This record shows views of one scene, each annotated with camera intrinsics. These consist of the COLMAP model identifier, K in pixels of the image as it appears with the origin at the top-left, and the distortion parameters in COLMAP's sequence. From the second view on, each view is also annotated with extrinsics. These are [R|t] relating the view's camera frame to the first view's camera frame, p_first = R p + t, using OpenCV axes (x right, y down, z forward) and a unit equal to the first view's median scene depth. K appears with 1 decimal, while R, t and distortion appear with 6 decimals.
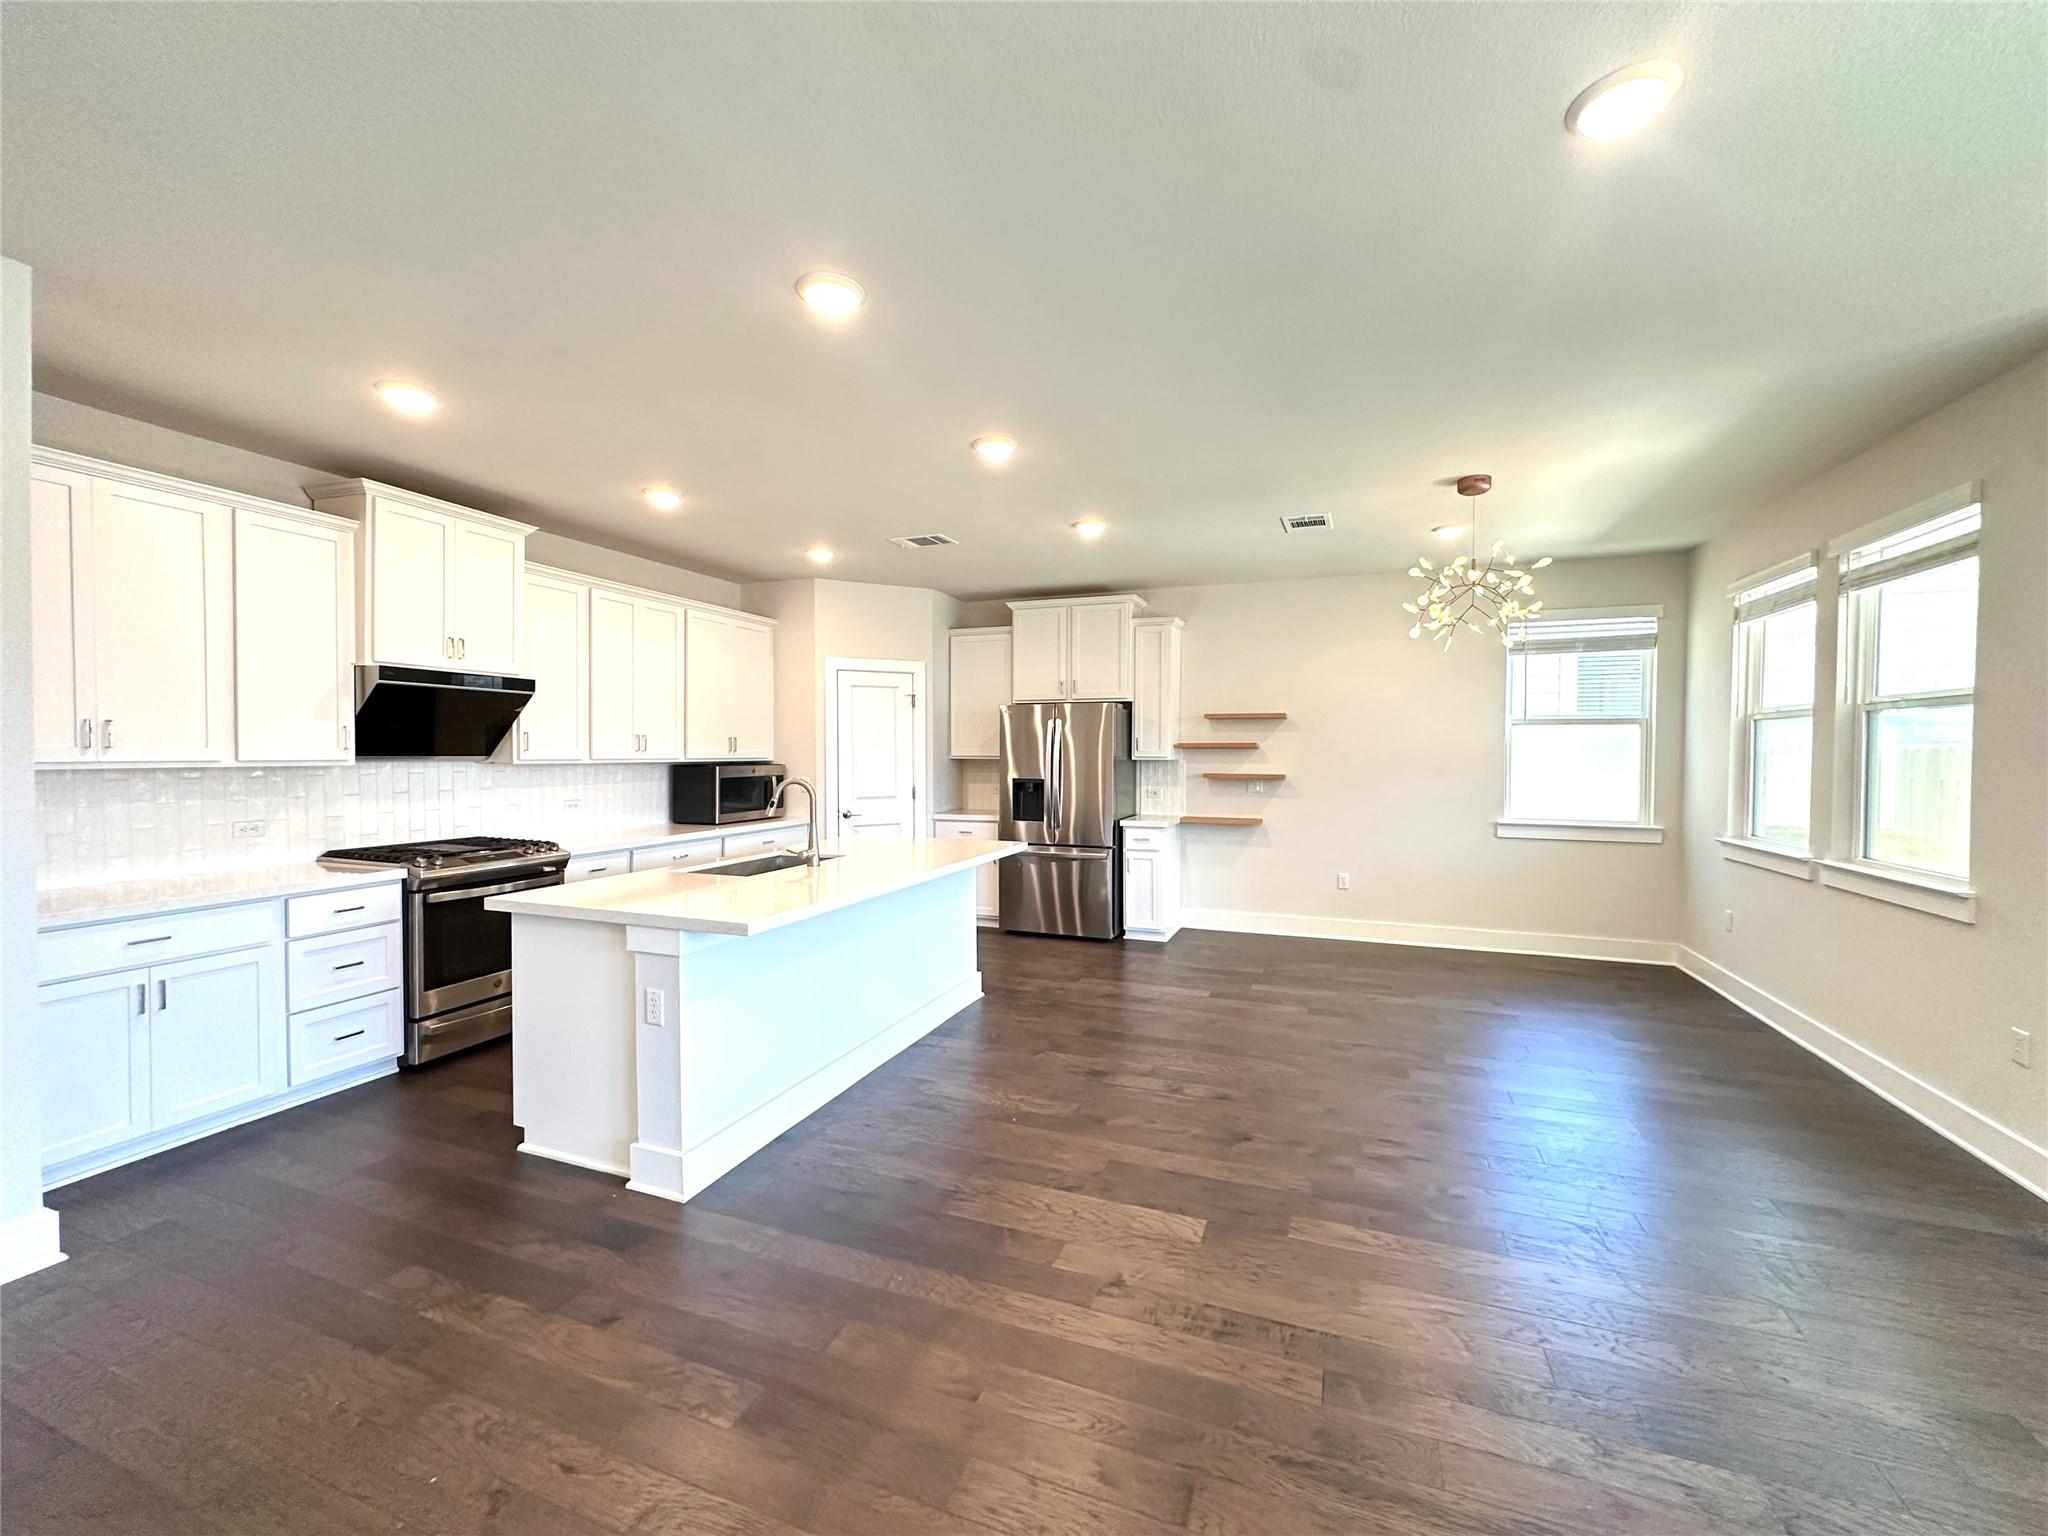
lens RADIAL K [[820.1, 0, 1025.8], [0, 820.1, 766.0], [0, 0, 1]] dist [0.000313, -0.000800]
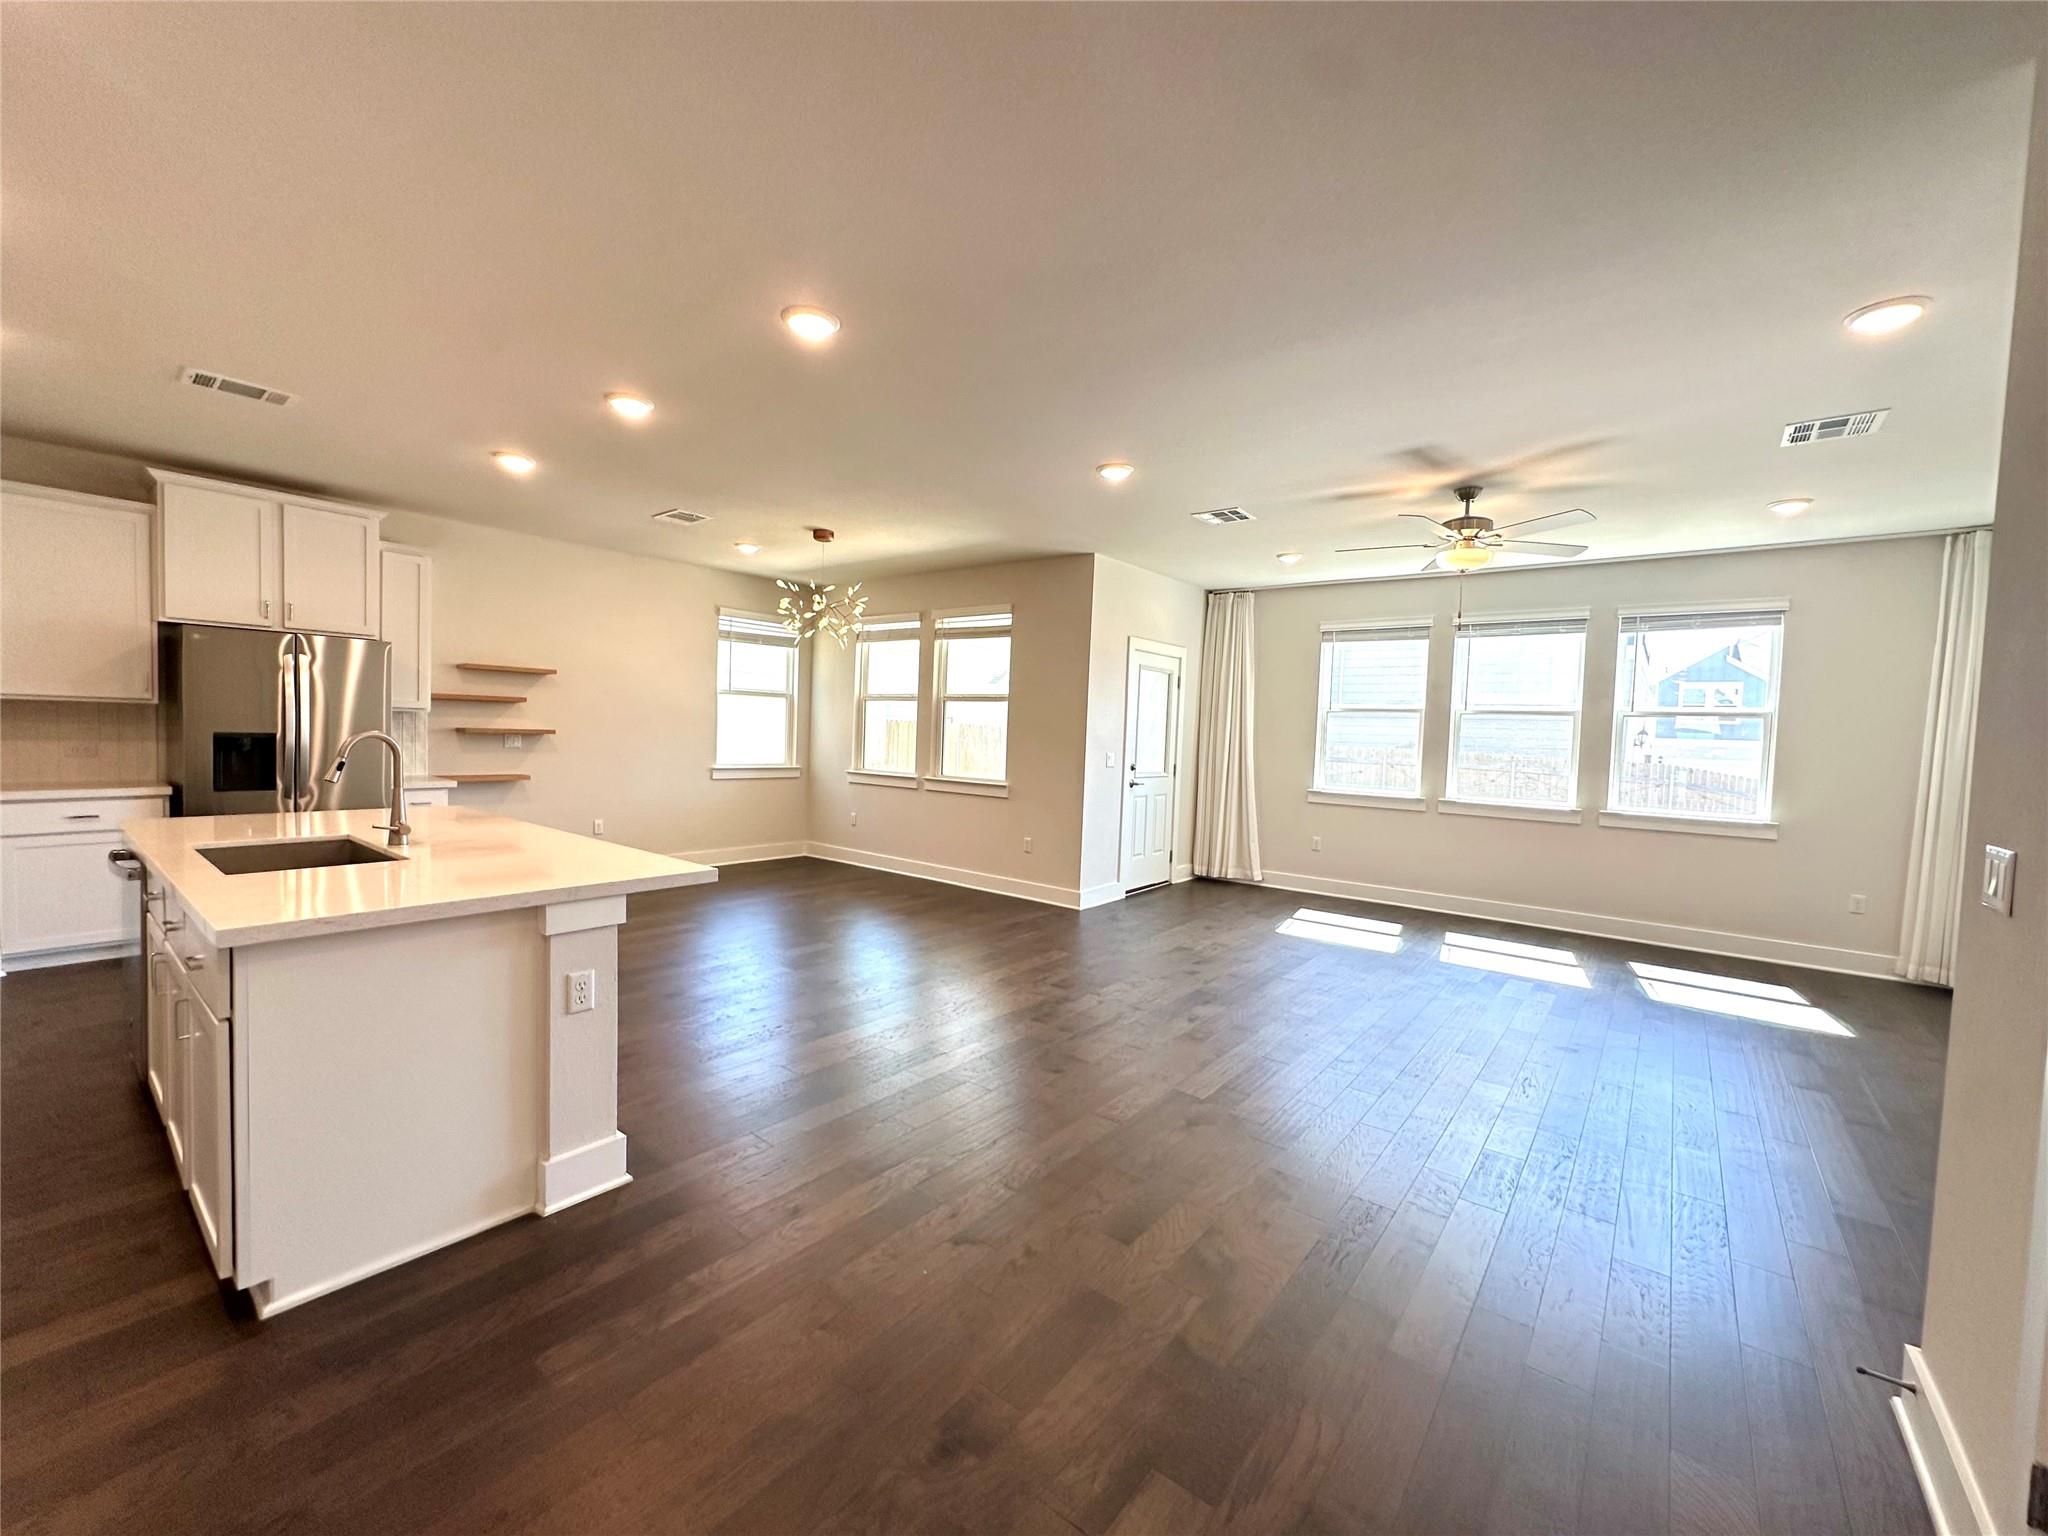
lens RADIAL K [[820.1, 0, 1023.6], [0, 820.1, 768.1], [0, 0, 1]] dist [0.000313, -0.000800]
pose [[0.303452, -0.037625, 0.952104, -0.534939], [-0.015016, 0.998907, 0.044260, 0.004239], [-0.952728, -0.027727, 0.302555, 0.136898]]
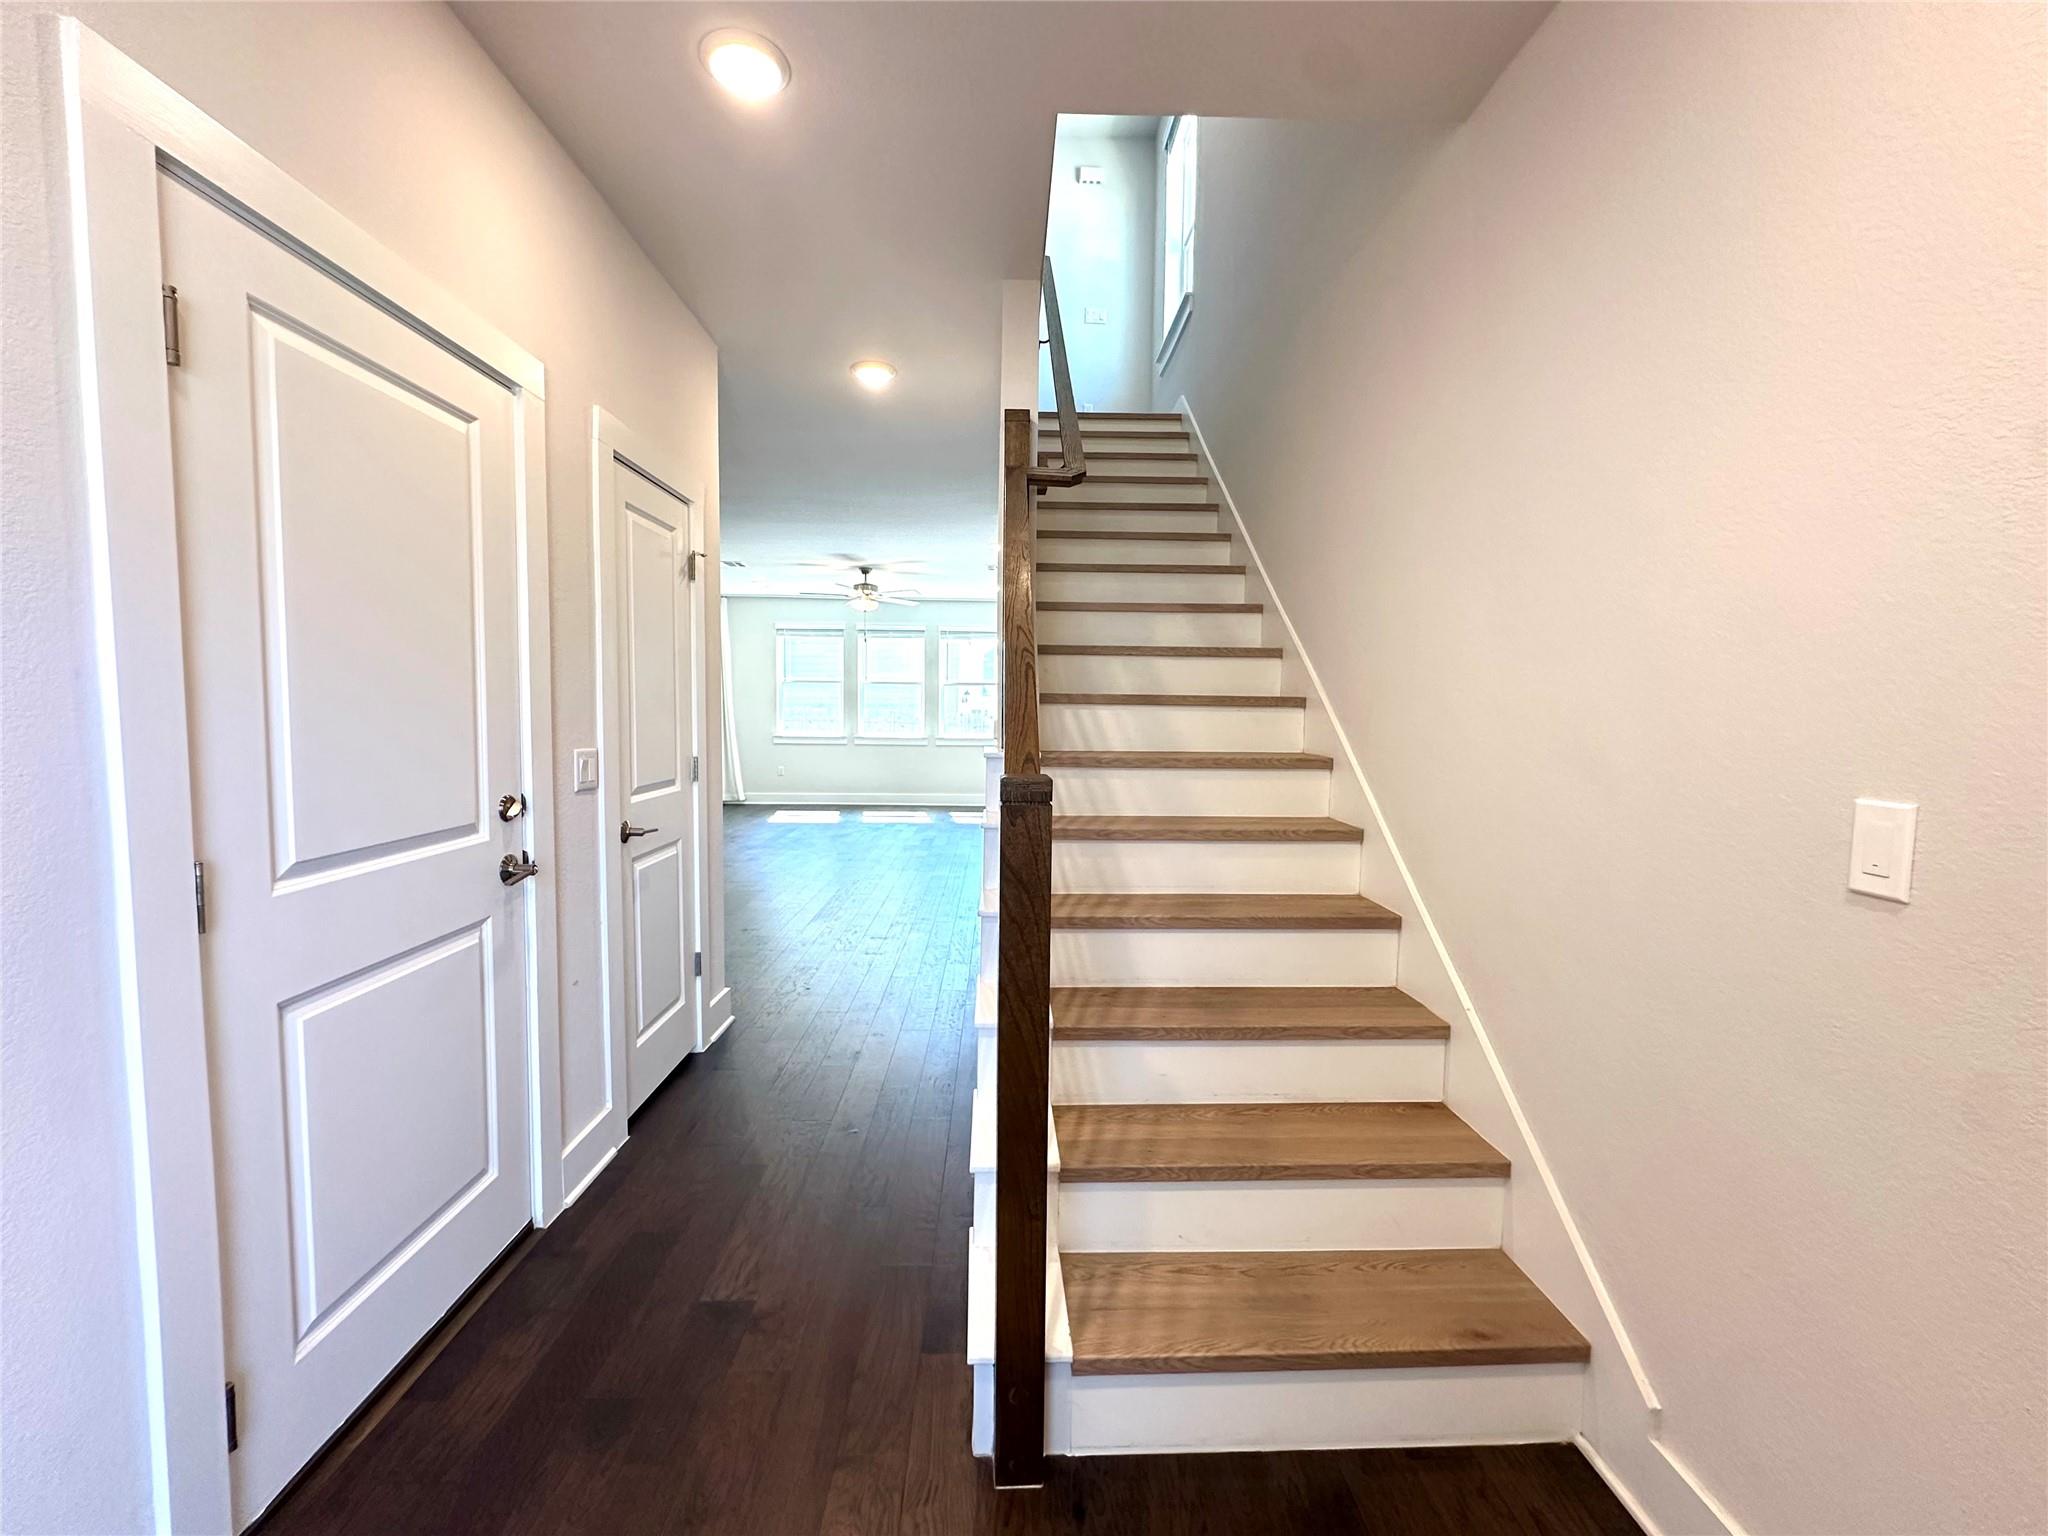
lens RADIAL K [[820.1, 0, 1022.2], [0, 820.1, 759.3], [0, 0, 1]] dist [0.000313, -0.000800]
pose [[-0.378935, -0.065593, 0.923096, -1.186413], [0.001703, 0.997434, 0.071574, 0.008884], [-0.925422, 0.028694, -0.377851, 0.292489]]
